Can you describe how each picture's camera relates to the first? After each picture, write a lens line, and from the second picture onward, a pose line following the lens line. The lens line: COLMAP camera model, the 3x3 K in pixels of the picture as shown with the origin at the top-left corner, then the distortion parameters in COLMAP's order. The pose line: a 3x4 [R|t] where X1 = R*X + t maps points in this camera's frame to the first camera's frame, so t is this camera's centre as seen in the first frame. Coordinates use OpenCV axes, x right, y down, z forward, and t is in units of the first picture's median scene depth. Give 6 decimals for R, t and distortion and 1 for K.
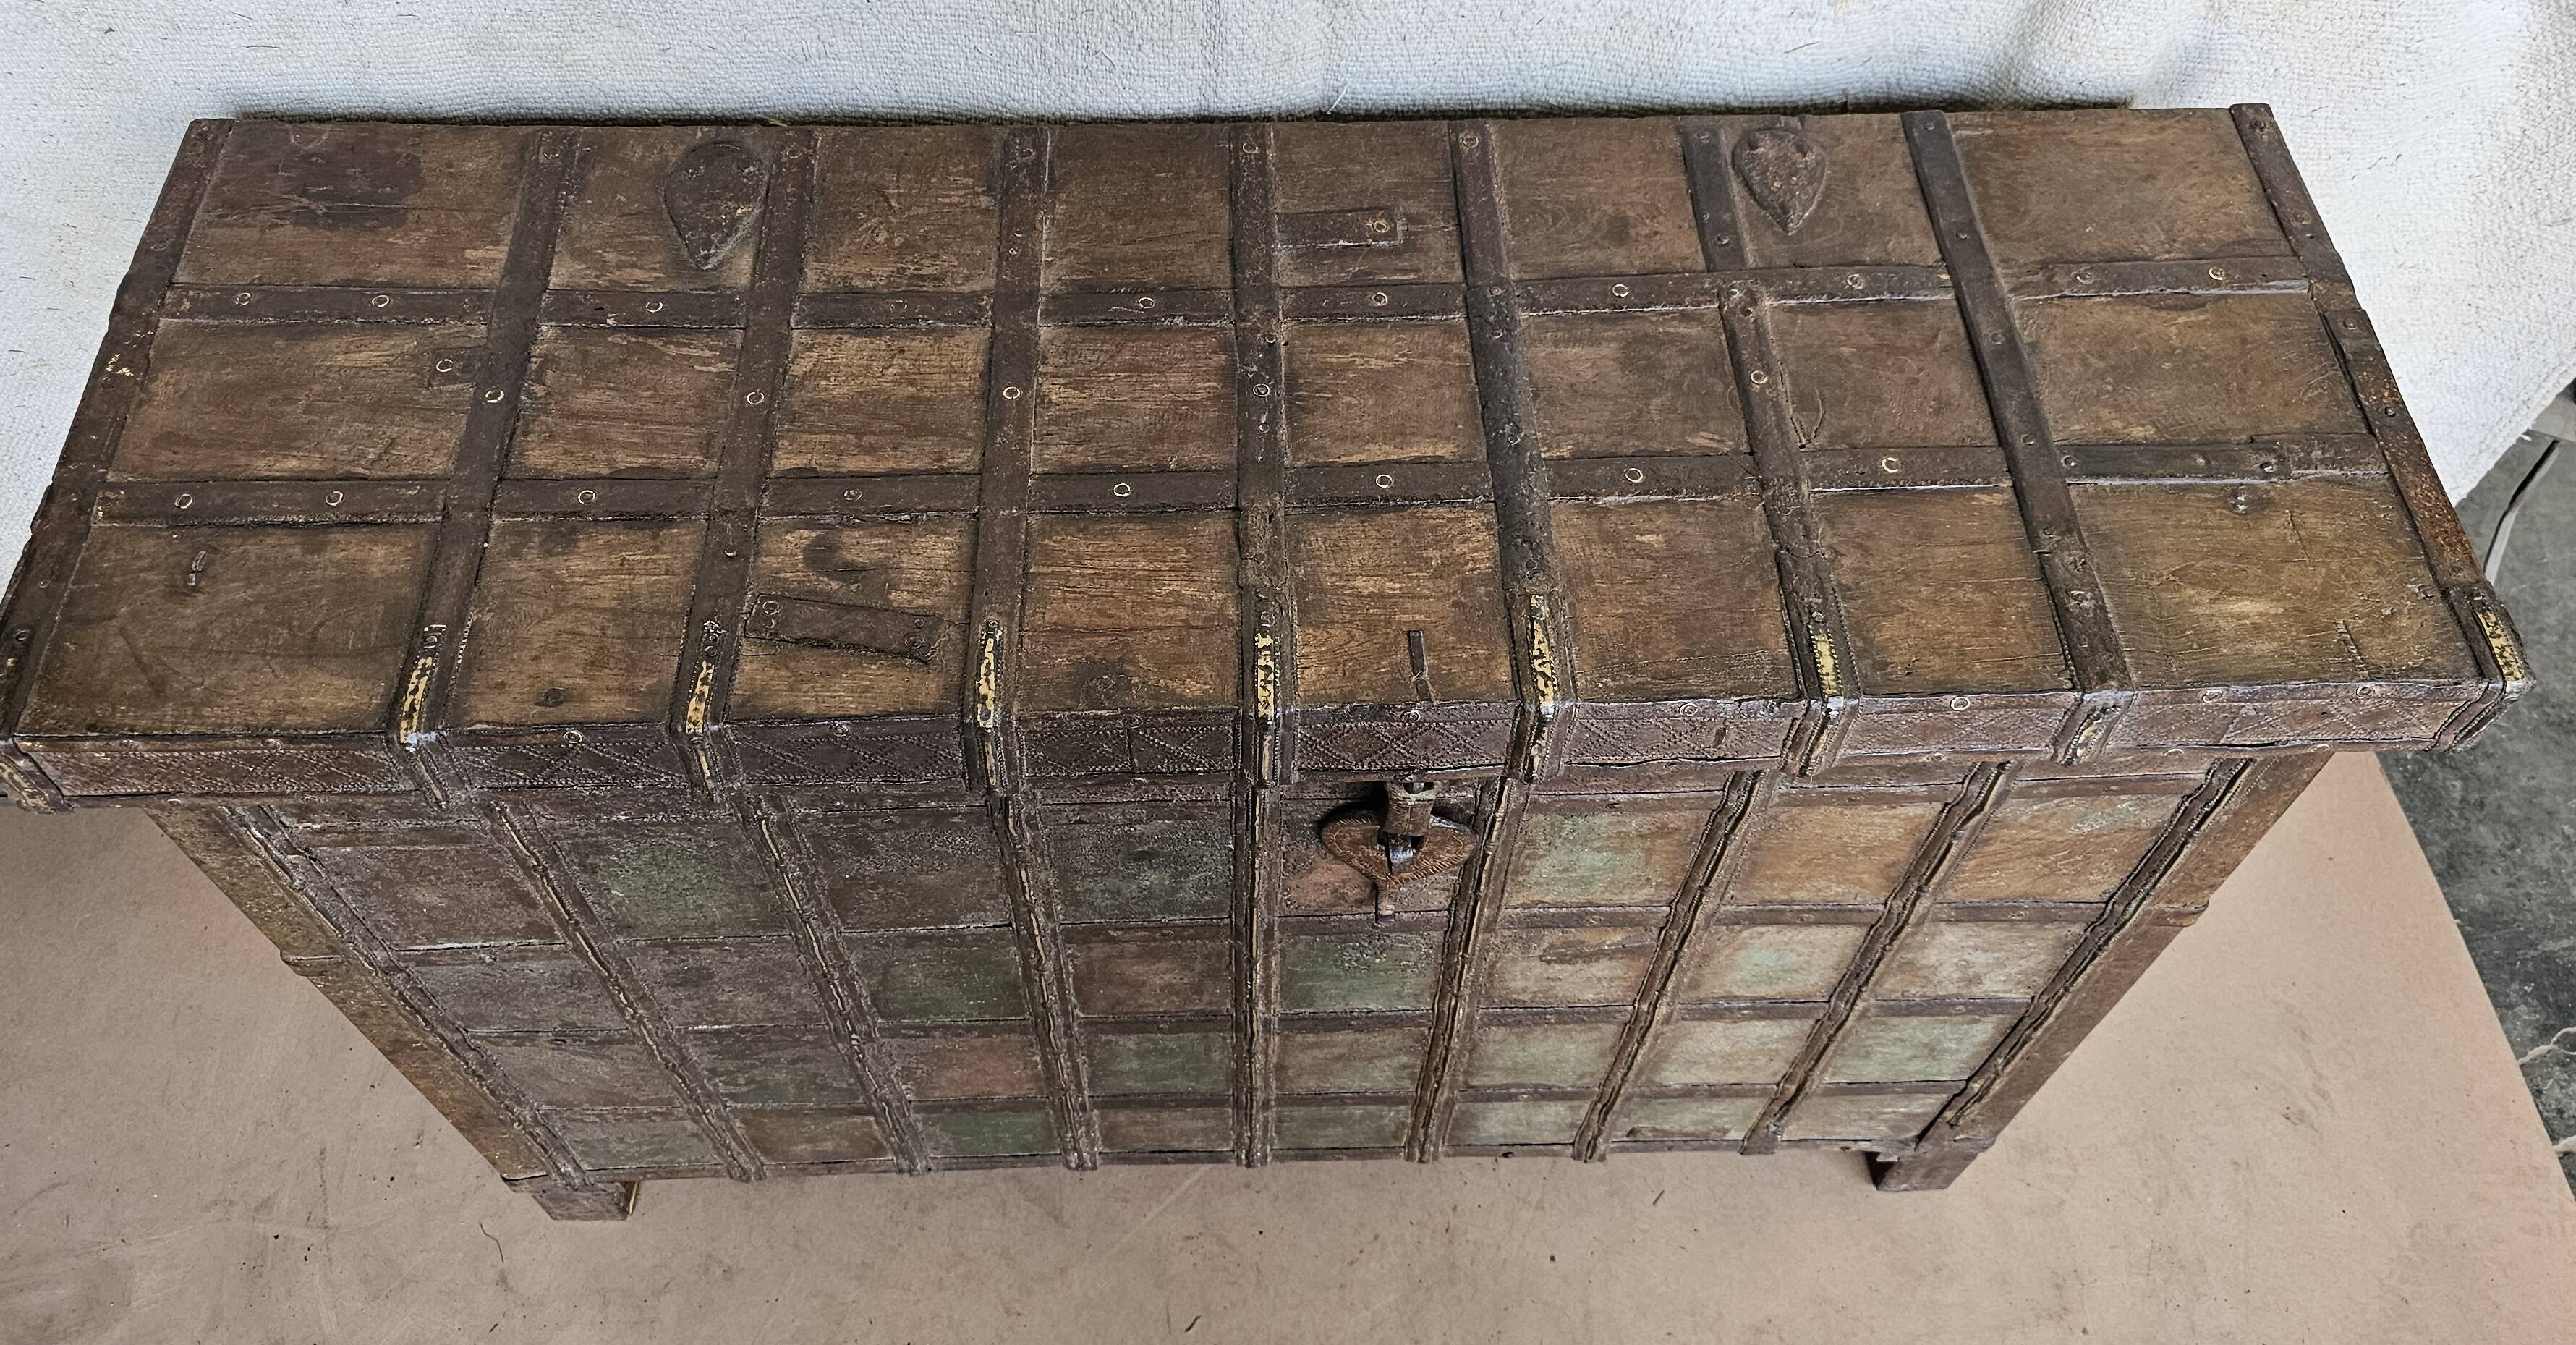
lens RADIAL K [[1925.1, 0, 1284.2], [0, 1925.1, 537.2], [0, 0, 1]] dist [0.109876, -0.275212]
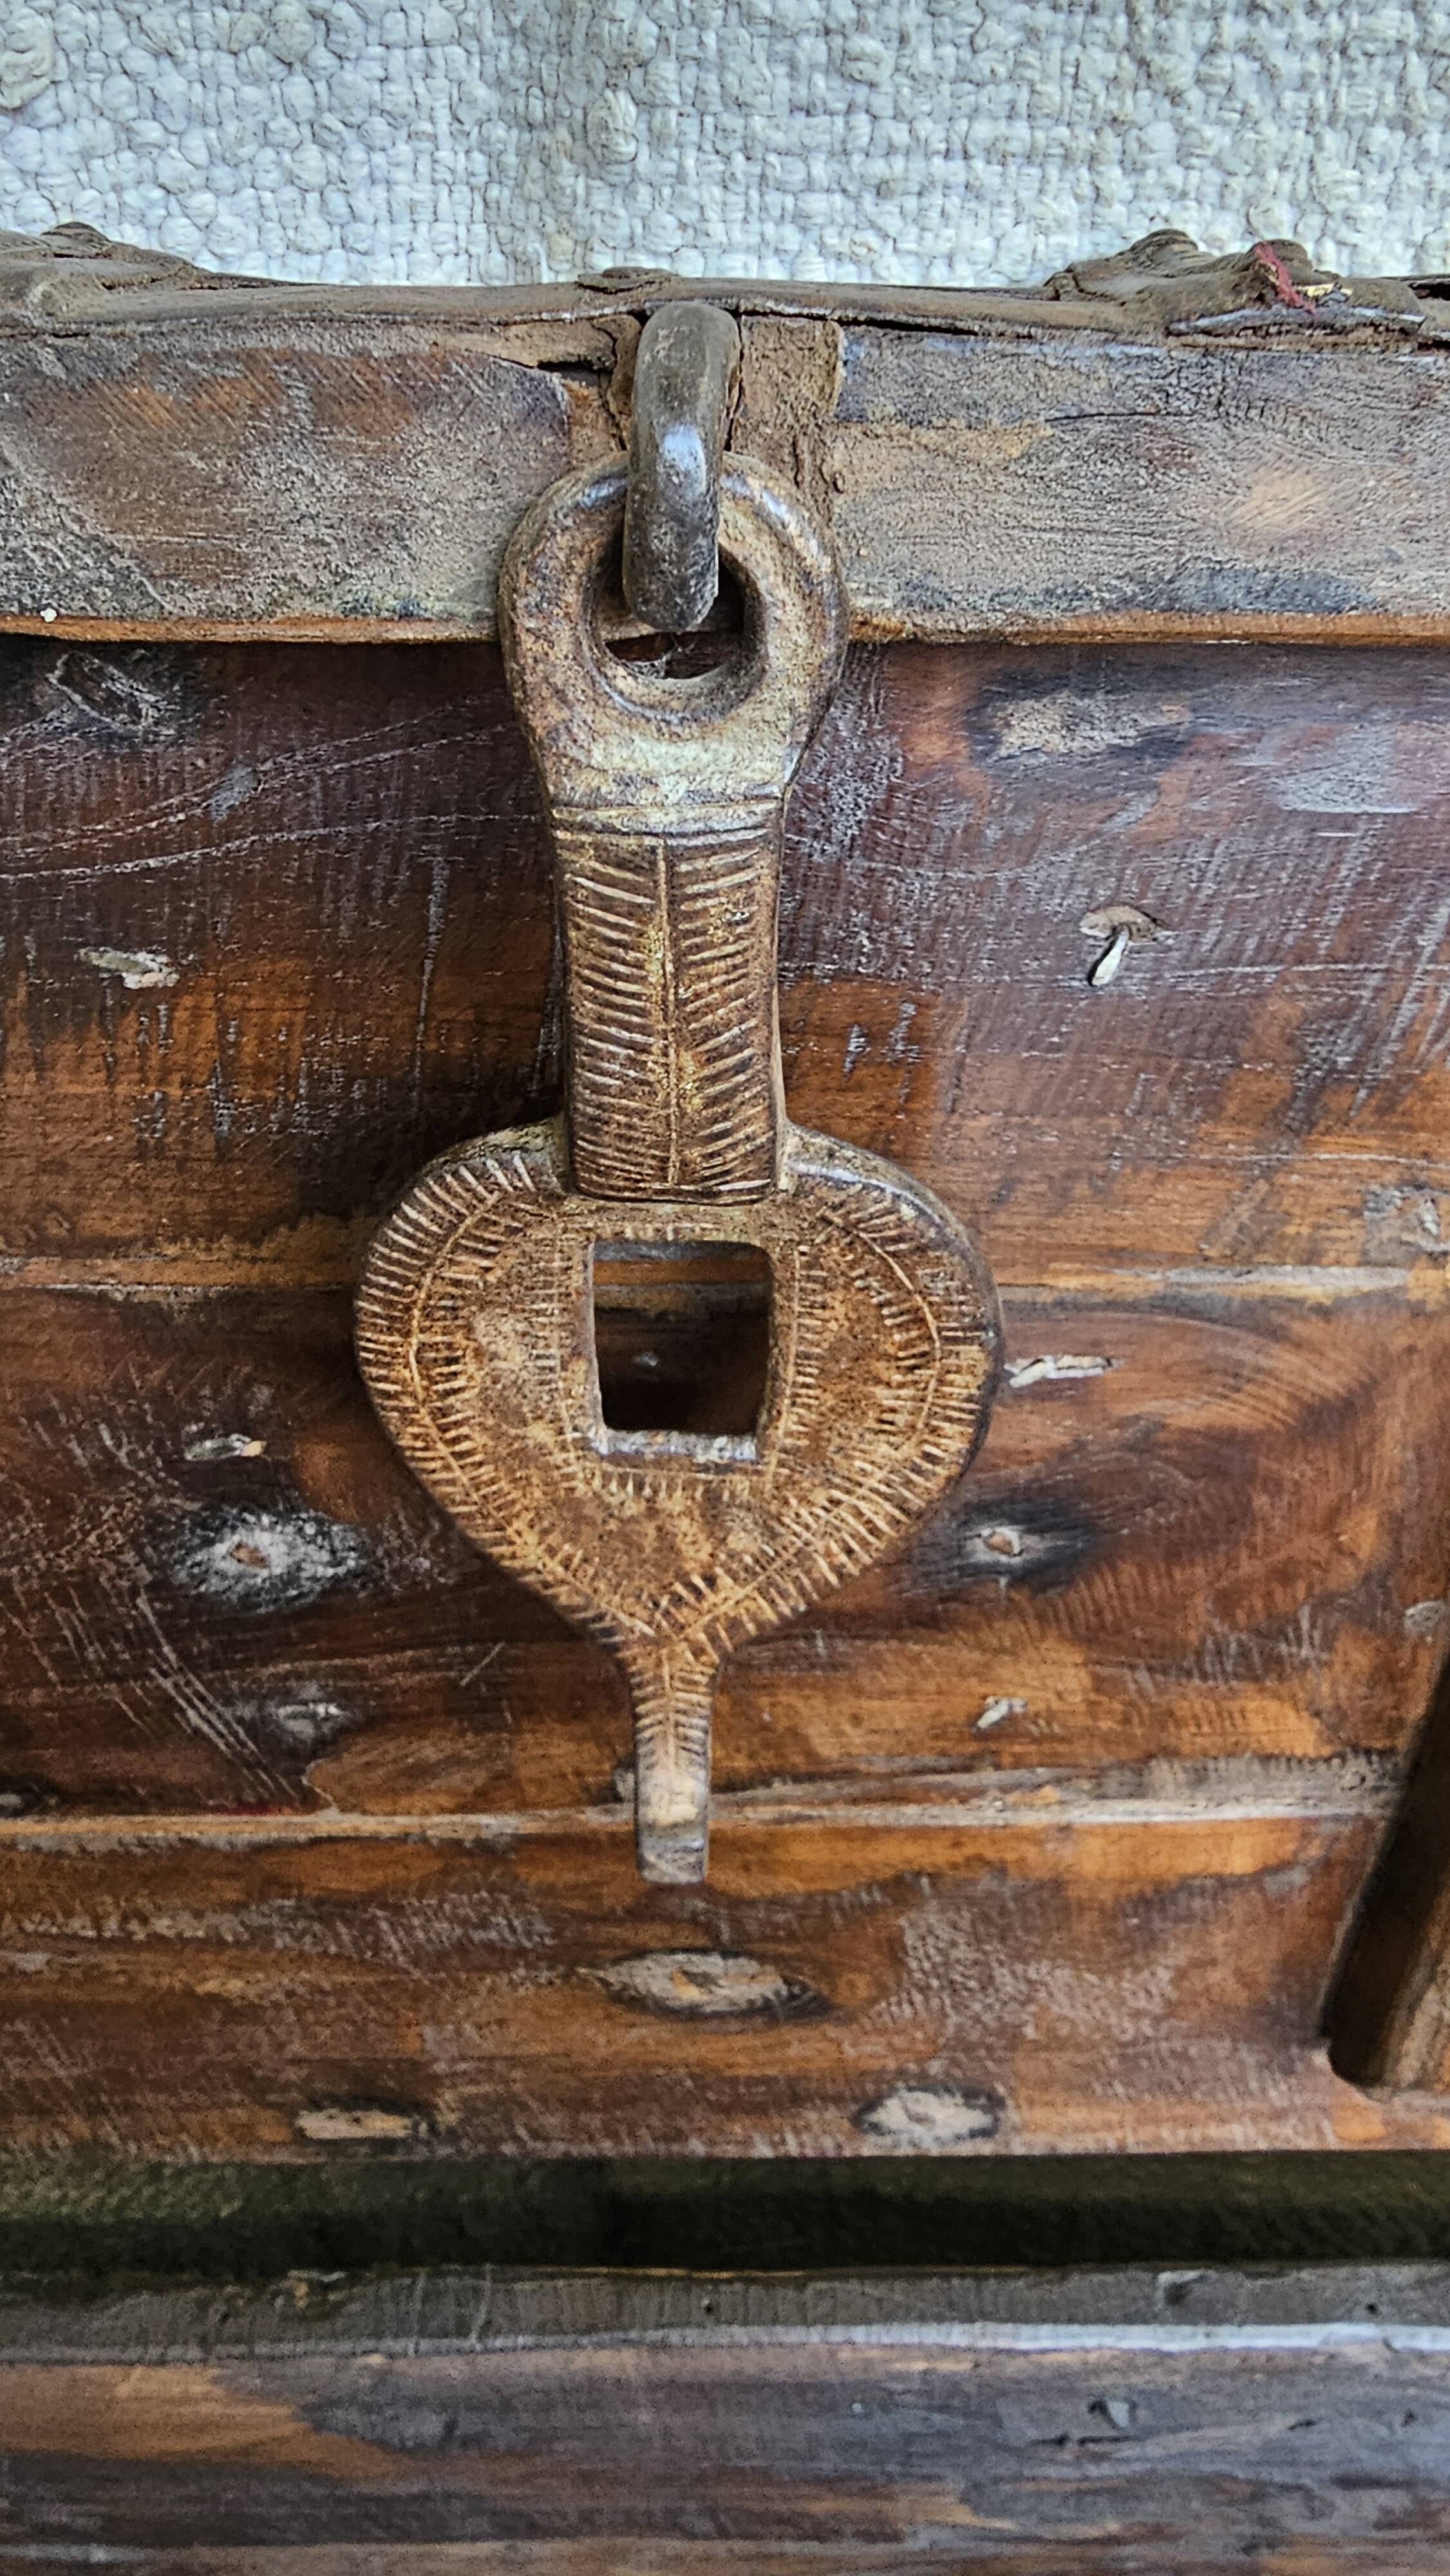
lens RADIAL K [[1767.7, 0, 720.7], [0, 1767.7, 1102.8], [0, 0, 1]] dist [0.018948, -0.027259]
pose [[0.998987, -0.039507, 0.021559, 0.055276], [0.044946, 0.900641, -0.432233, 0.201409], [-0.002340, 0.432764, 0.901504, 0.703529]]
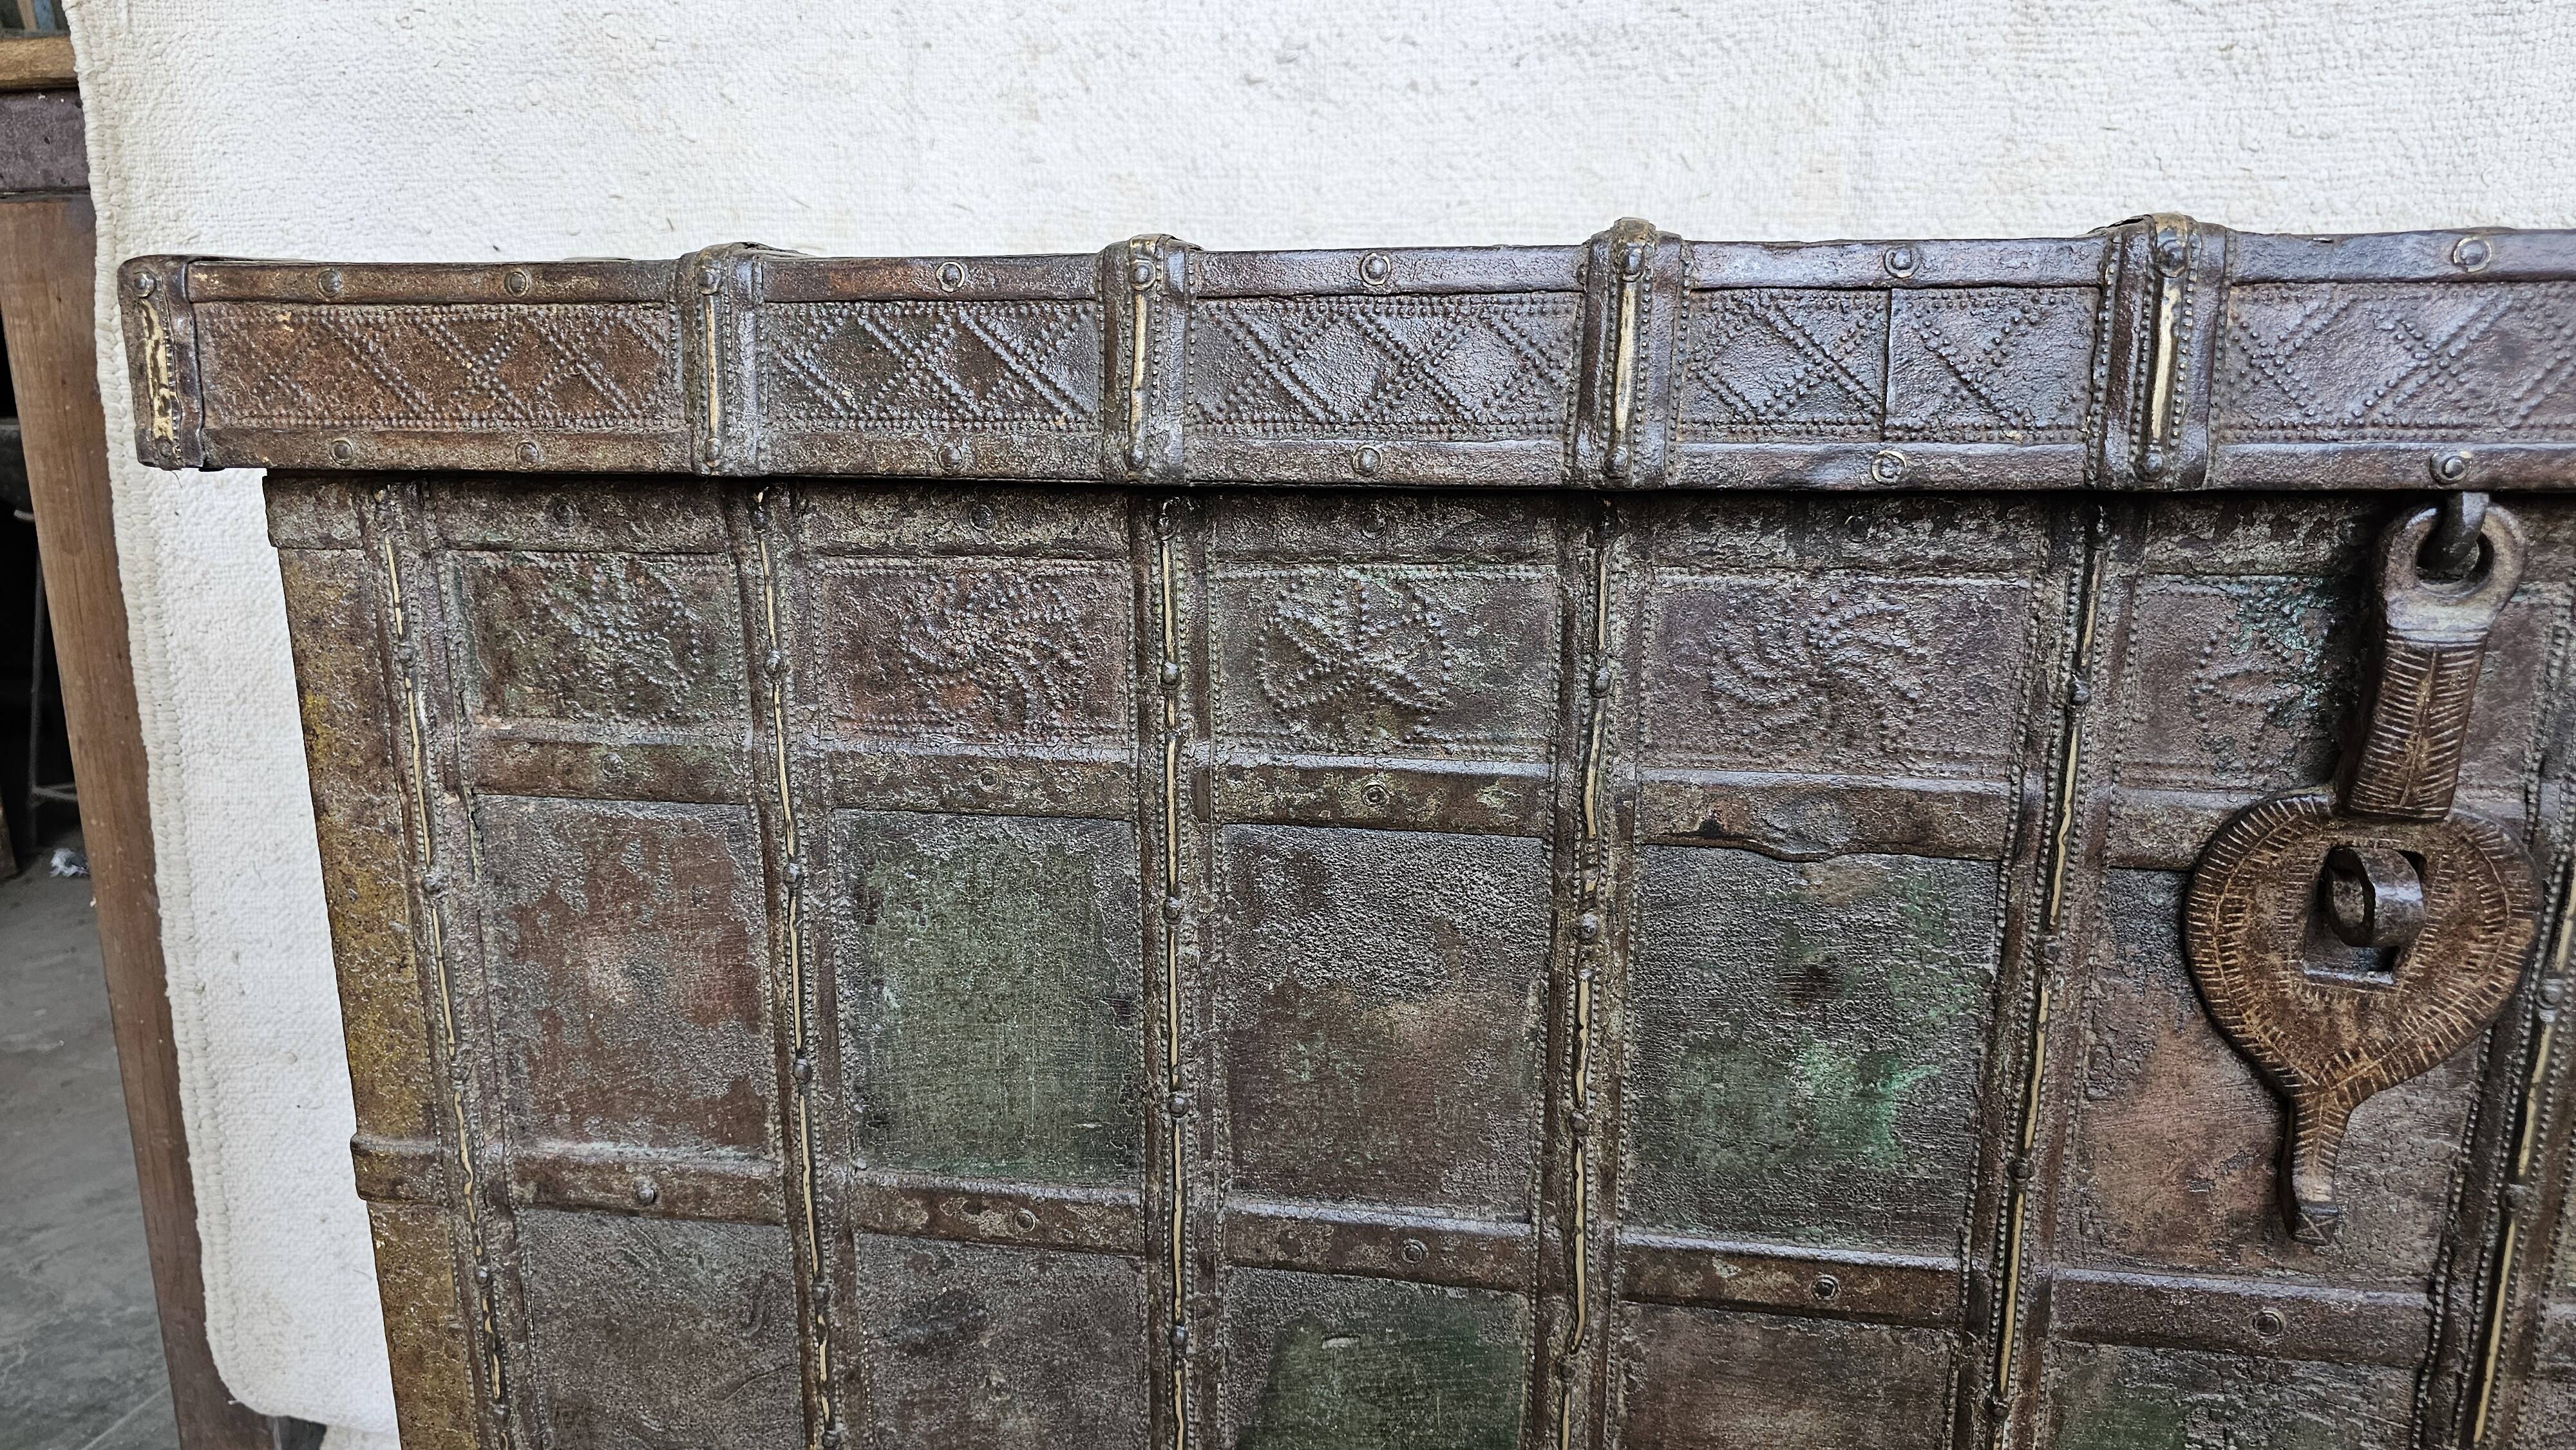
lens RADIAL K [[1745.6, 0, 1278.9], [0, 1745.6, 735.3], [0, 0, 1]] dist [0.028320, -0.034424]
pose [[0.975519, 0.032263, -0.217535, -0.105189], [-0.166668, 0.753798, -0.635618, 0.411544], [0.143470, 0.656314, 0.740722, 0.527817]]
